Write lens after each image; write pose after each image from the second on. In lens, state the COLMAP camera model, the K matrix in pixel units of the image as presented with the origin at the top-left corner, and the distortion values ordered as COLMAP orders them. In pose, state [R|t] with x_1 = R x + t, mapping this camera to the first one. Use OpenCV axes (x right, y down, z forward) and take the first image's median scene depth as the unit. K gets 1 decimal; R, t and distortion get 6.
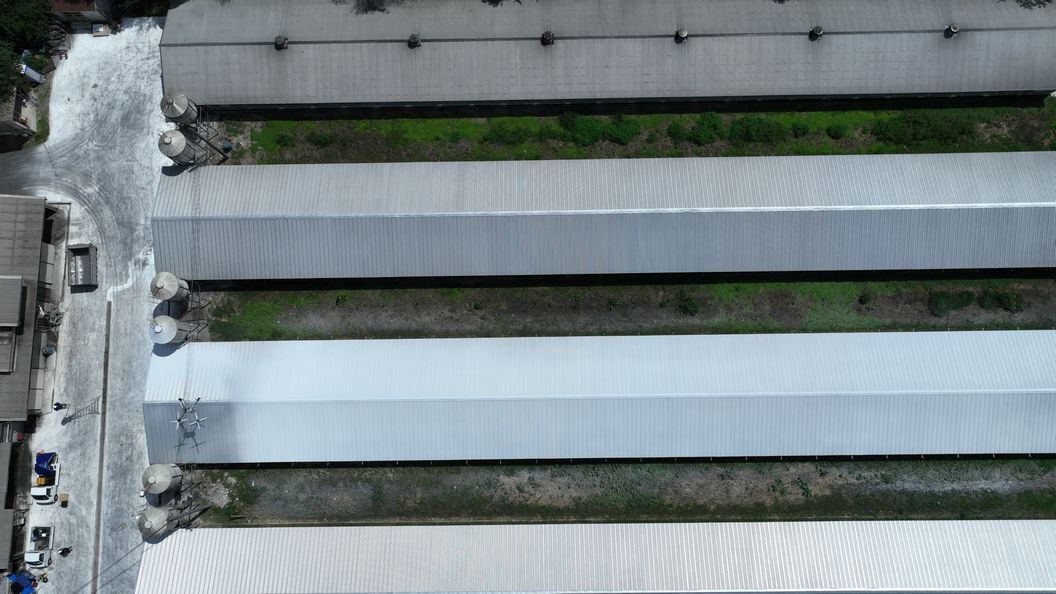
lens RADIAL K [[730.7, 0, 528.0], [0, 730.7, 297.0], [0, 0, 1]] dist [0.006713, 0.008728]
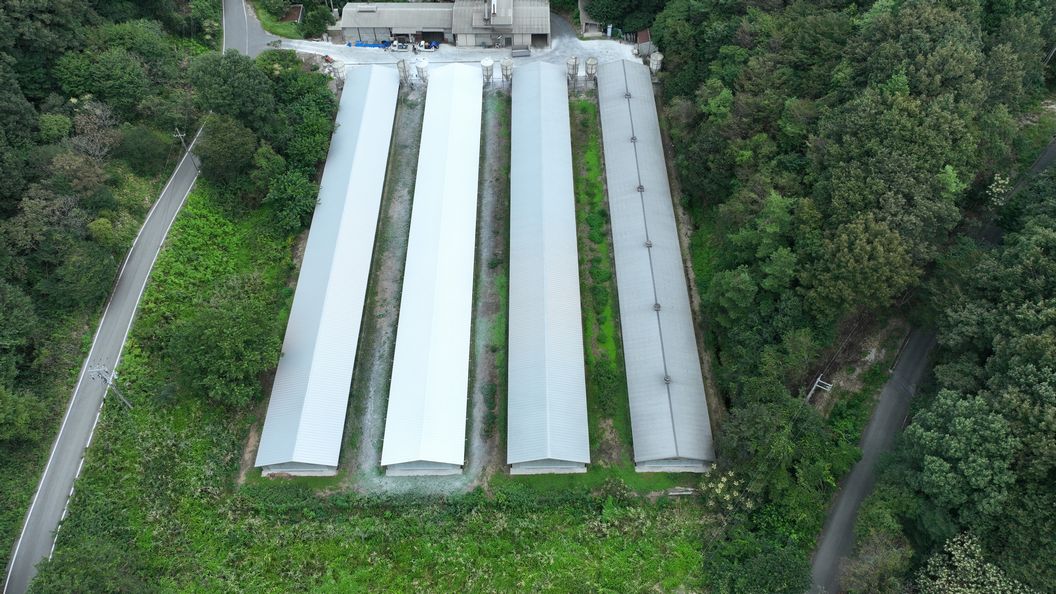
lens RADIAL K [[730.7, 0, 528.0], [0, 730.7, 297.0], [0, 0, 1]] dist [0.006713, 0.008728]
pose [[-0.007975, 0.804965, -0.593269, 1.299074], [-0.988263, 0.084166, 0.127485, -0.283480], [0.152554, 0.587323, 0.794846, -0.314956]]
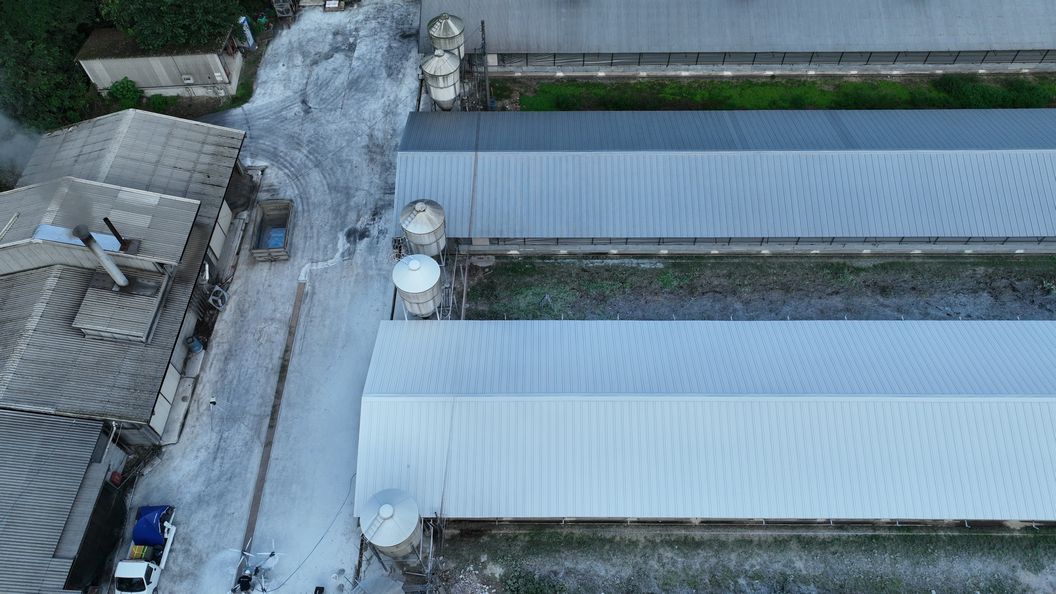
lens RADIAL K [[730.7, 0, 528.0], [0, 730.7, 297.0], [0, 0, 1]] dist [0.006713, 0.008728]
pose [[0.999769, 0.020017, -0.007862, -0.369840], [-0.021417, 0.893421, -0.448710, 0.301080], [-0.001958, 0.448774, 0.893643, 0.435142]]
